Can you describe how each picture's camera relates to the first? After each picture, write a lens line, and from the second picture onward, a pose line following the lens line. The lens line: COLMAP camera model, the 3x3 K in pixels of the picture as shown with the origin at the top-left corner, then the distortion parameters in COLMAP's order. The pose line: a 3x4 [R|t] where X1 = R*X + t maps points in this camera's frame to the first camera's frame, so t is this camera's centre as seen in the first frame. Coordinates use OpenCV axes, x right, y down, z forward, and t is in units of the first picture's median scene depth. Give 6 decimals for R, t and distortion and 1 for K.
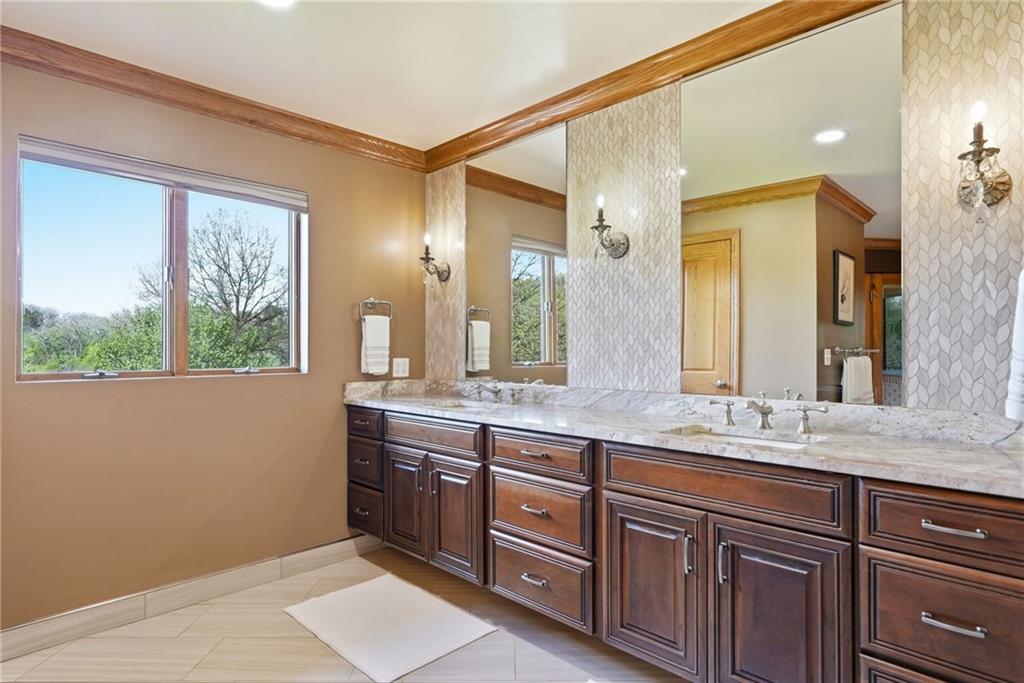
lens RADIAL K [[555.6, 0, 513.4], [0, 555.6, 348.1], [0, 0, 1]] dist [-0.003400, -0.000238]
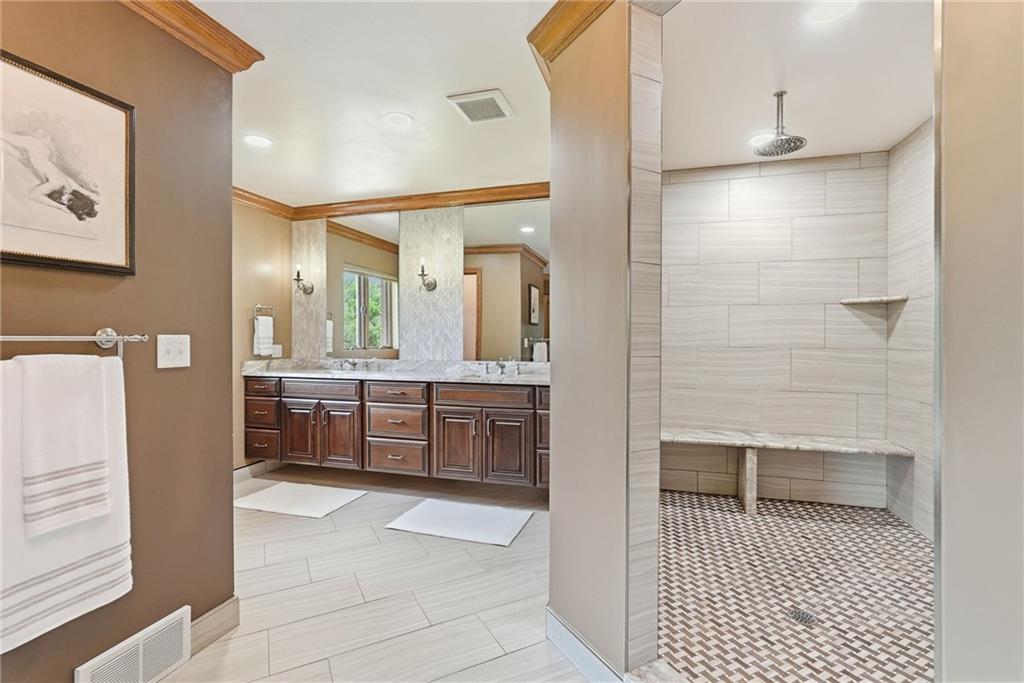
lens RADIAL K [[454.3, 0, 512.0], [0, 454.3, 341.5], [0, 0, 1]] dist [-0.000072, -0.000011]
pose [[0.884256, -0.002773, 0.466994, -0.268217], [-0.001931, 0.999952, 0.009596, -0.004246], [-0.466998, -0.009387, 0.884209, -0.466776]]
